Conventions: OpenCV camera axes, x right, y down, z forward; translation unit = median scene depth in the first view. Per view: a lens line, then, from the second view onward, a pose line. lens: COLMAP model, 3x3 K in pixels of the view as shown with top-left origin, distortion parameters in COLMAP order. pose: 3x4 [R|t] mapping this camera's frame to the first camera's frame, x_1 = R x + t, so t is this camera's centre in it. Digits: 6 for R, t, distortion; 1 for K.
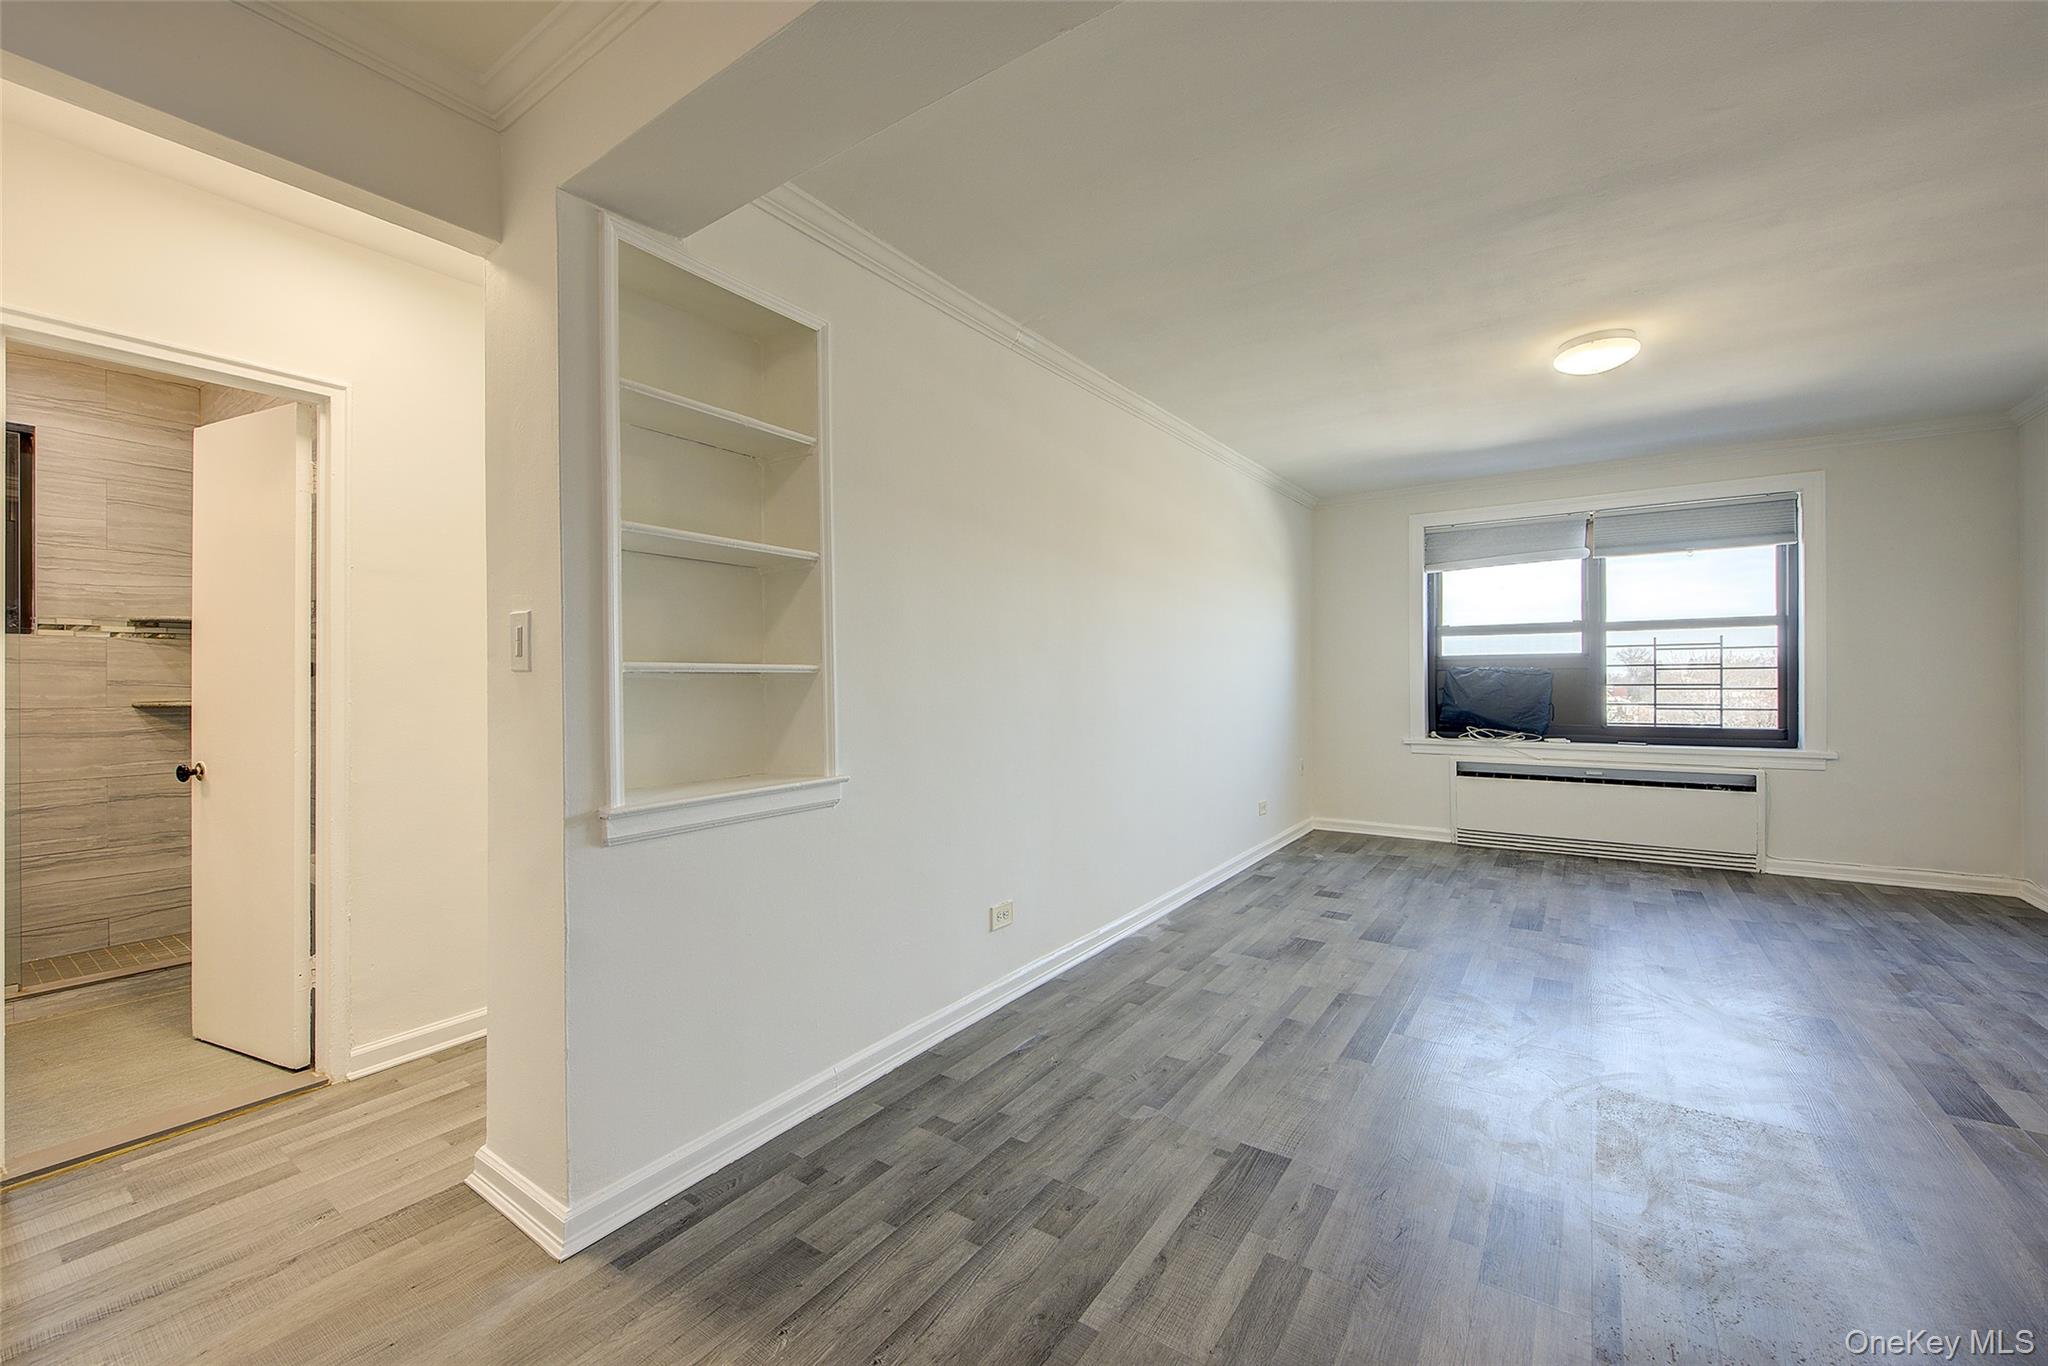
lens RADIAL K [[816.8, 0, 1016.2], [0, 816.8, 679.4], [0, 0, 1]] dist [-0.001343, -0.000947]
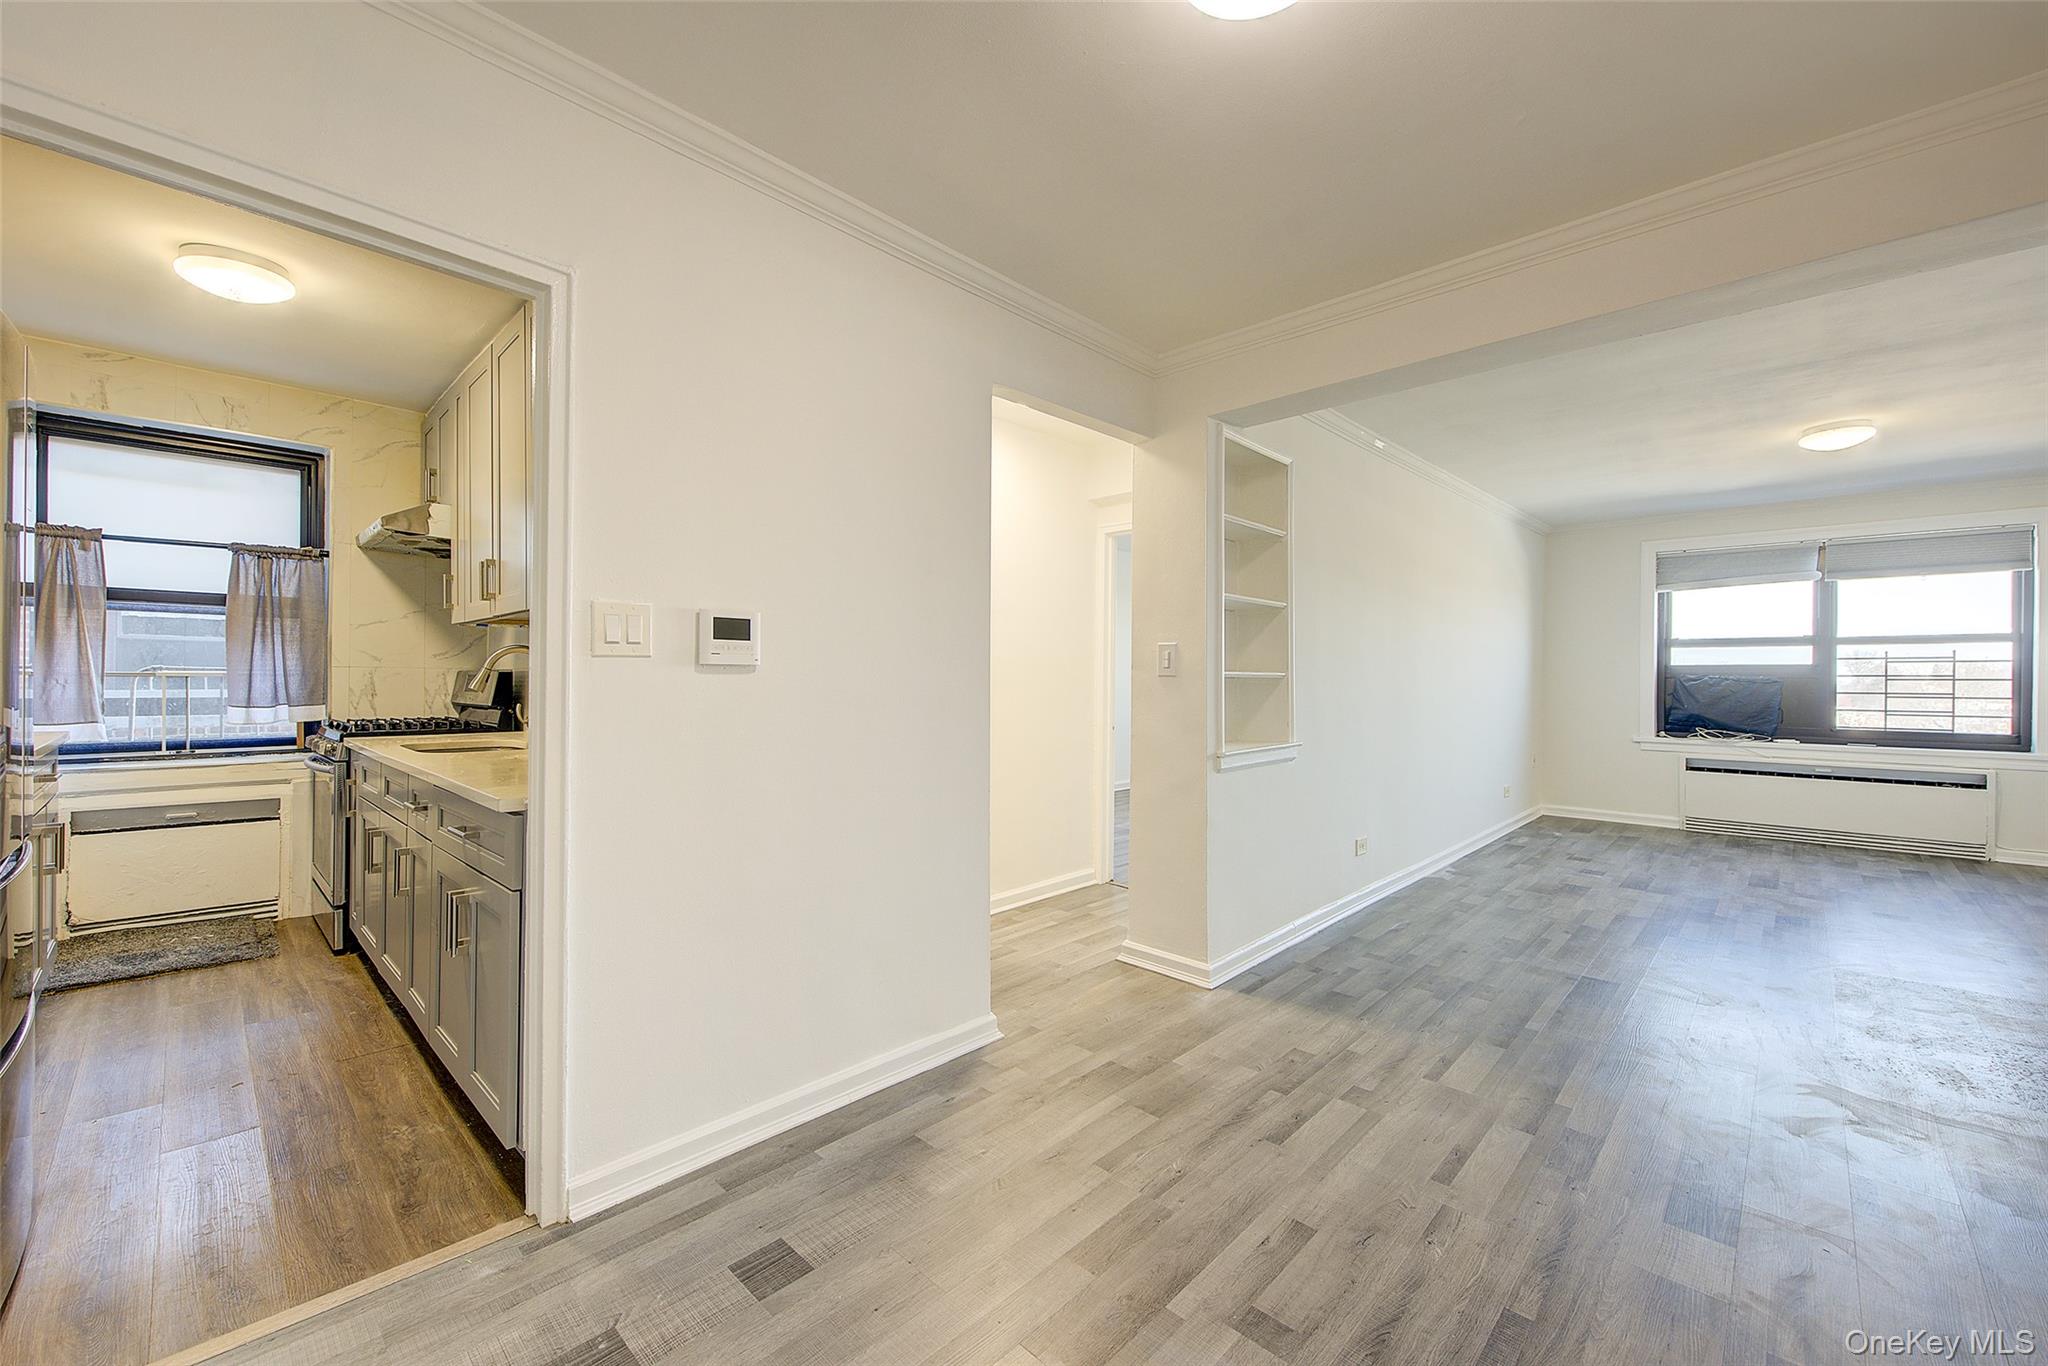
lens RADIAL K [[816.8, 0, 1016.2], [0, 816.8, 679.4], [0, 0, 1]] dist [-0.001343, -0.000947]
pose [[0.987849, 0.013136, -0.154860, -0.246702], [-0.012794, 0.999913, 0.003206, -0.001273], [0.154889, -0.001186, 0.987931, -0.319254]]
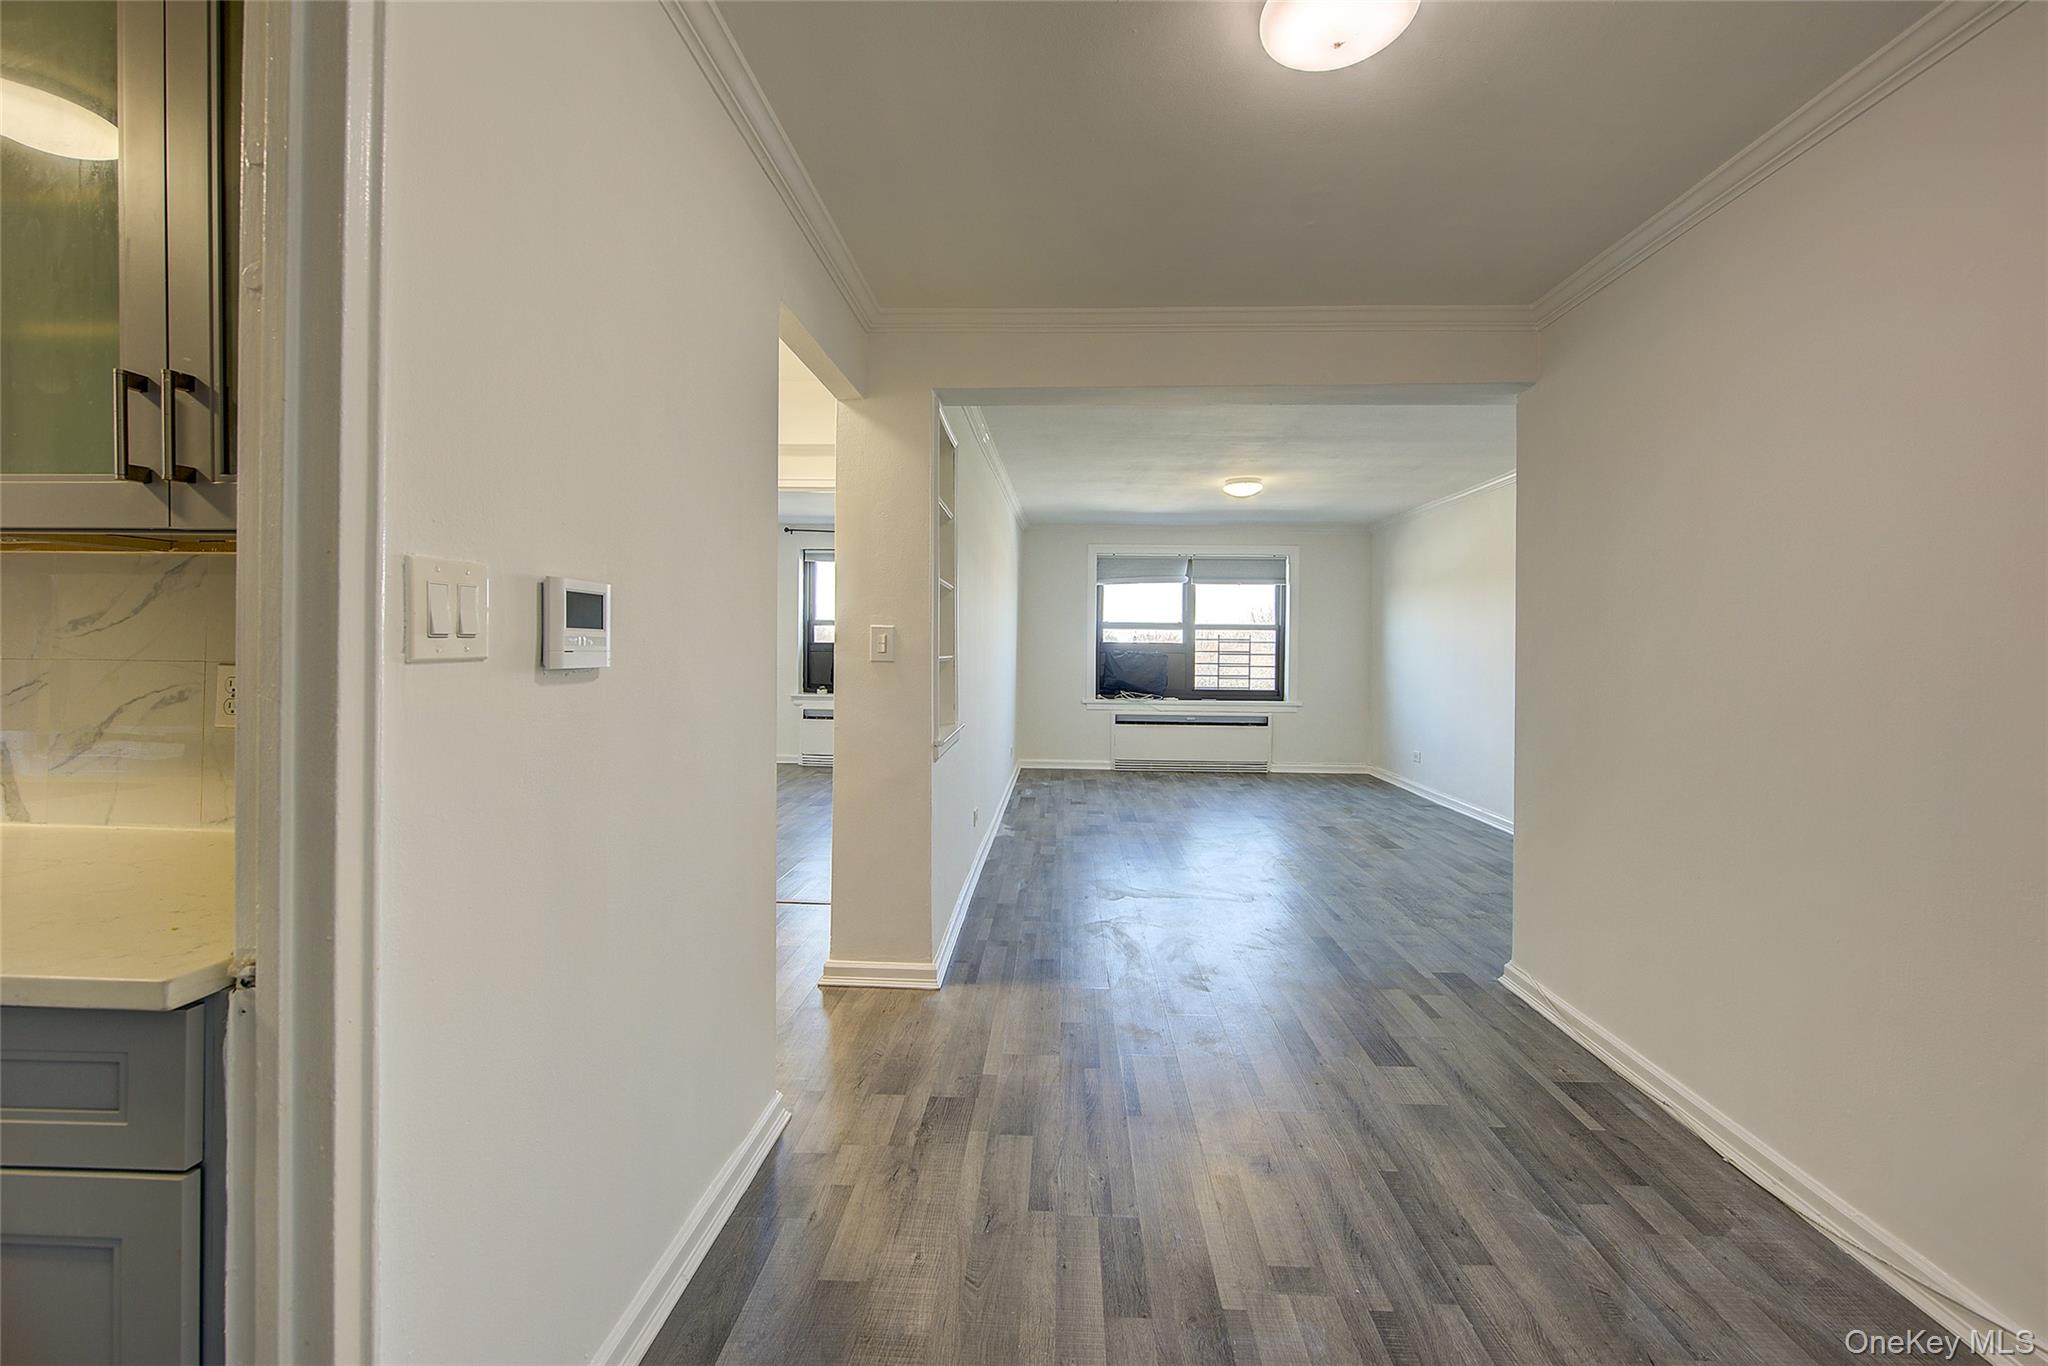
lens RADIAL K [[837.8, 0, 1035.9], [0, 837.8, 652.9], [0, 0, 1]] dist [-0.012128, -0.000360]
pose [[0.838799, 0.013073, 0.544284, -0.478729], [-0.016882, 0.999855, 0.002001, -0.013502], [-0.544179, -0.010867, 0.838899, -0.227278]]
